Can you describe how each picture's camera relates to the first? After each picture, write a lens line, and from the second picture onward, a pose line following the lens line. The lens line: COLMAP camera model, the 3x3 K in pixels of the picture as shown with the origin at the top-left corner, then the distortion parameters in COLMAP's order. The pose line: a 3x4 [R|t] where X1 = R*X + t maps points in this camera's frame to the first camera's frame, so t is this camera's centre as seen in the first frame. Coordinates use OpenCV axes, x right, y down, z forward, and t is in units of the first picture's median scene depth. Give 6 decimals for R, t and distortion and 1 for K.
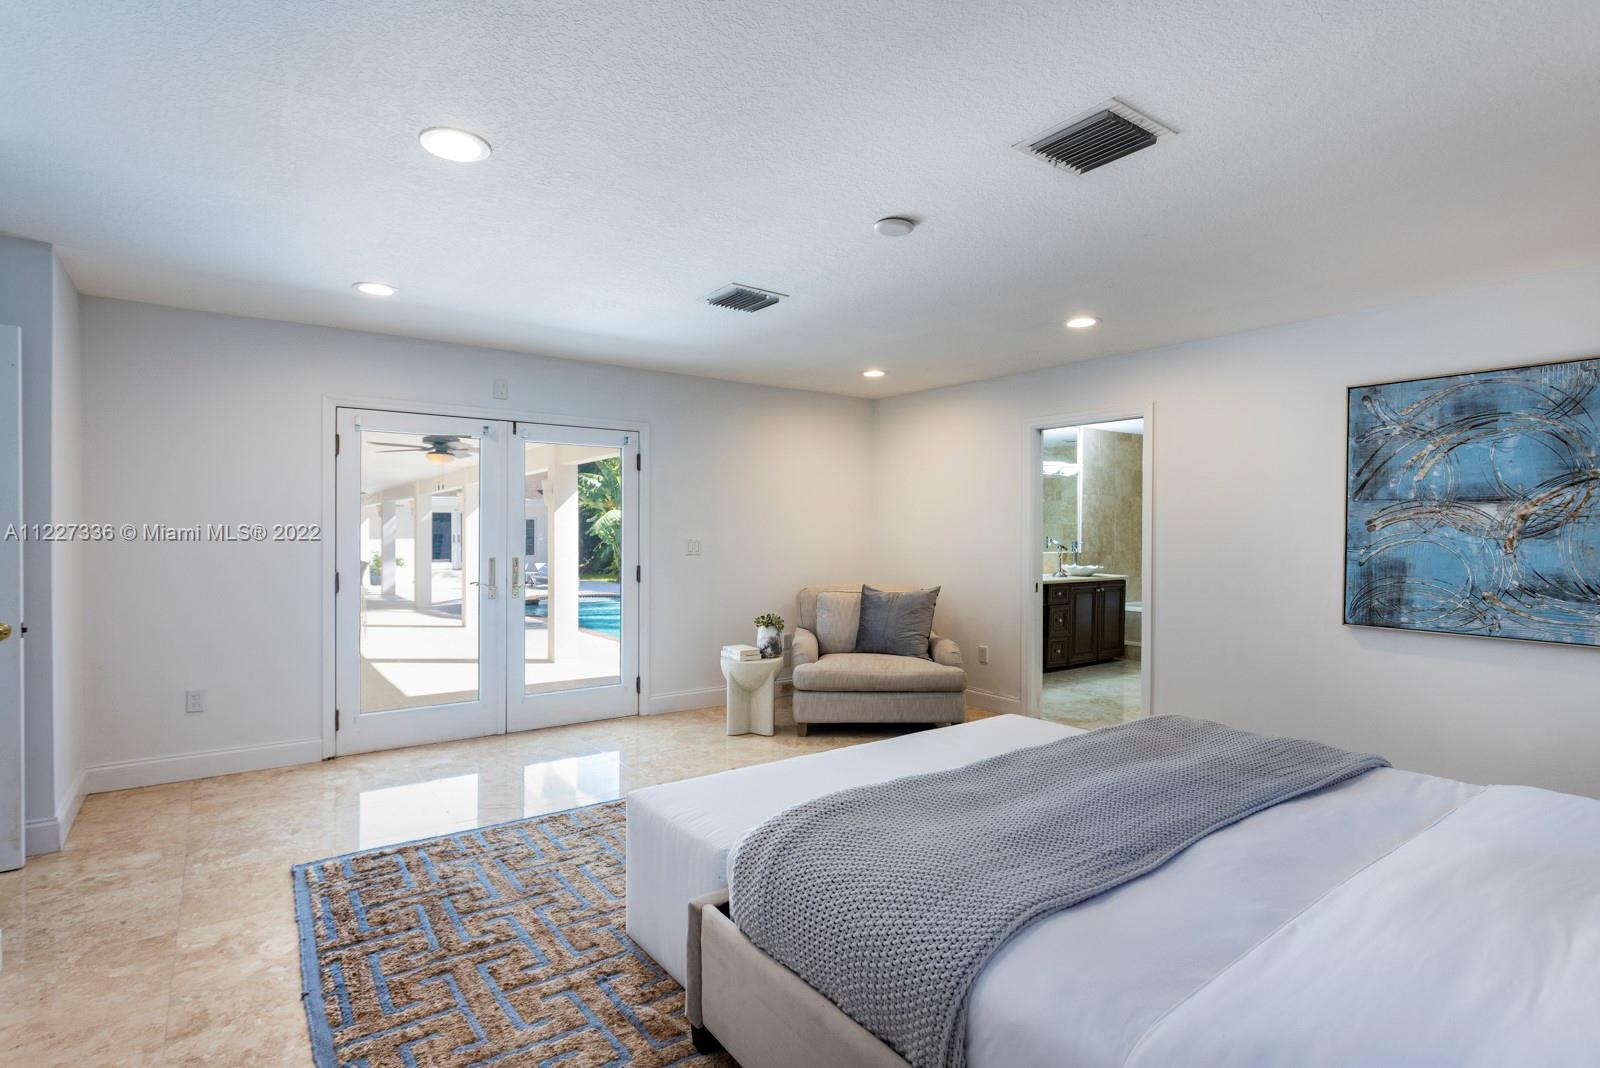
lens RADIAL K [[770.8, 0, 800.0], [0, 770.8, 534.0], [0, 0, 1]] dist [0.001410, 0.000459]
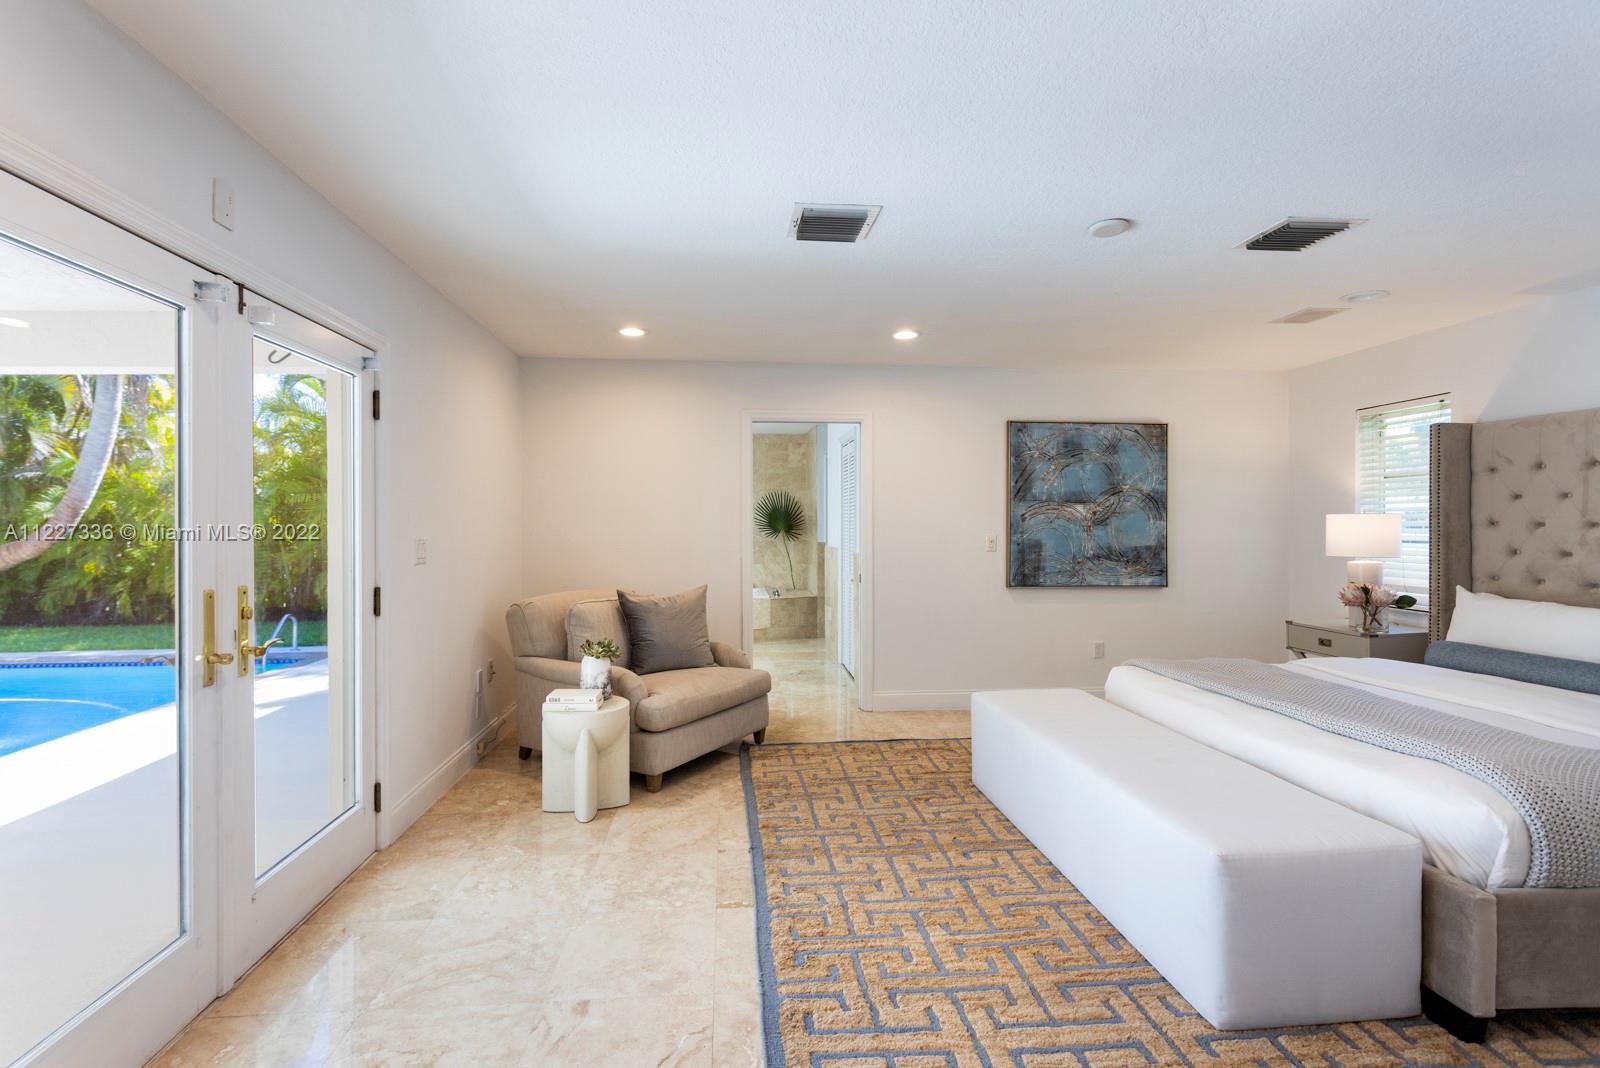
lens RADIAL K [[777.5, 0, 737.2], [0, 777.5, 515.7], [0, 0, 1]] dist [-0.002296, -0.000475]
pose [[0.531457, 0.003678, 0.847077, -0.797416], [0.007619, 0.999929, -0.009122, -0.005404], [-0.847051, 0.011302, 0.531392, 0.678325]]
